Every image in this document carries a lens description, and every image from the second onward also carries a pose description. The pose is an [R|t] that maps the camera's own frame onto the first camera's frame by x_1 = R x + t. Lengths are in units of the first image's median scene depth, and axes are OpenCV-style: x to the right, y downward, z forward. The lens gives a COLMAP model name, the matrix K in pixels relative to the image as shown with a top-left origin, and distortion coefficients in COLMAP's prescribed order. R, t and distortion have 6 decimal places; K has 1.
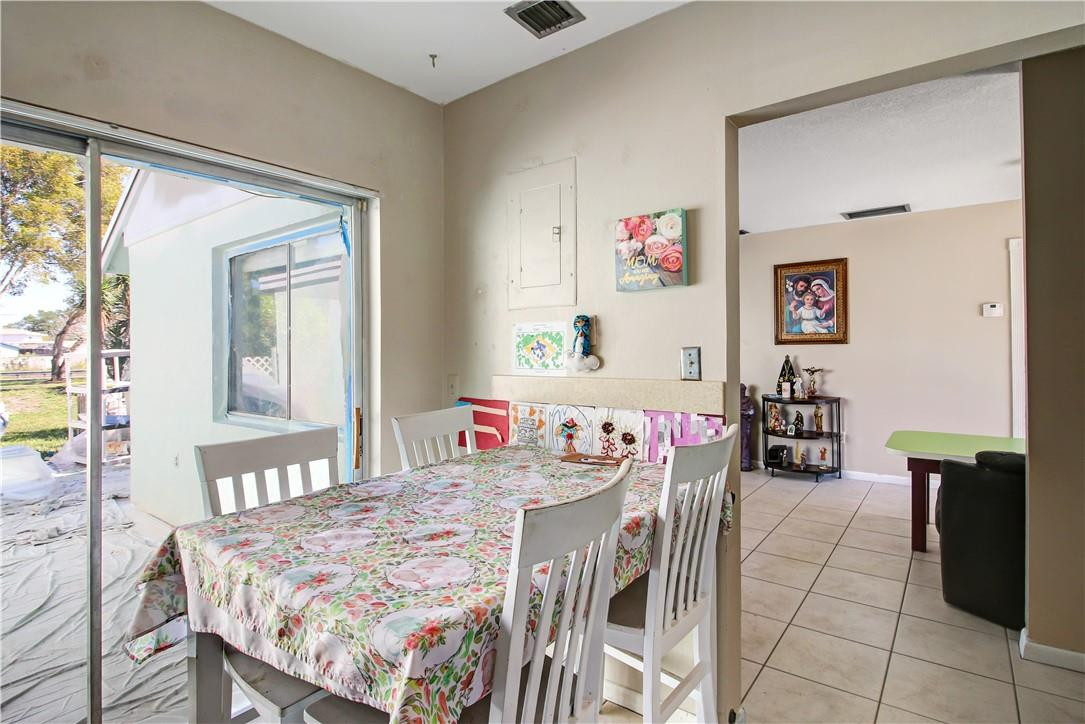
lens RADIAL K [[552.7, 0, 547.7], [0, 552.7, 340.2], [0, 0, 1]] dist [0.028469, -0.021951]
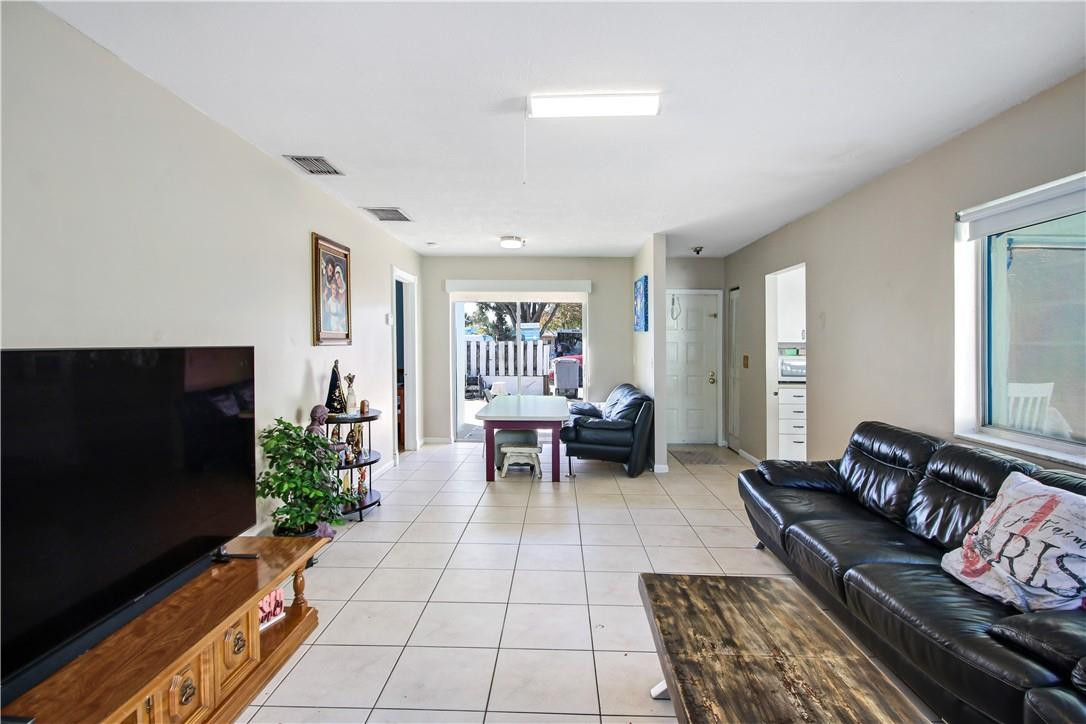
lens RADIAL K [[550.2, 0, 536.2], [0, 550.2, 355.7], [0, 0, 1]] dist [0.048499, -0.021522]
pose [[-0.563039, 0.000580, 0.826430, -0.345825], [0.003733, 0.999991, 0.001841, 0.021653], [-0.826422, 0.004122, -0.563036, 1.203575]]
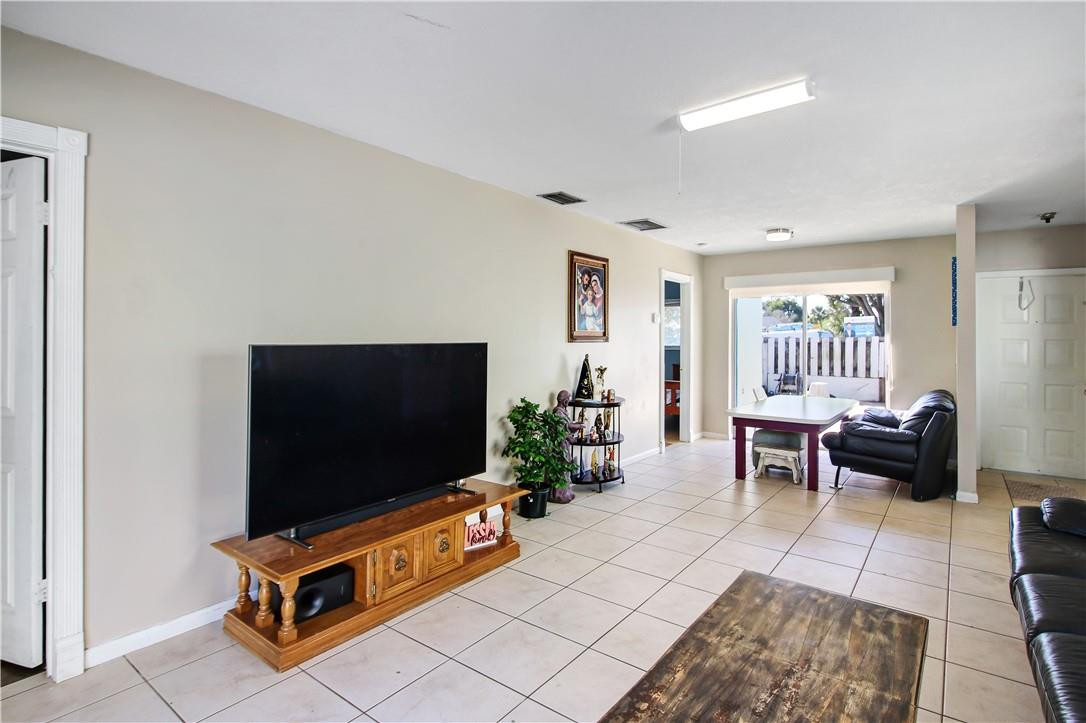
lens RADIAL K [[543.5, 0, 547.0], [0, 543.5, 342.5], [0, 0, 1]] dist [0.044742, -0.000949]
pose [[0.001695, 0.014469, 0.999894, -0.454078], [-0.008870, 0.999856, -0.014454, 0.022006], [-0.999959, -0.008844, 0.001823, 1.067576]]
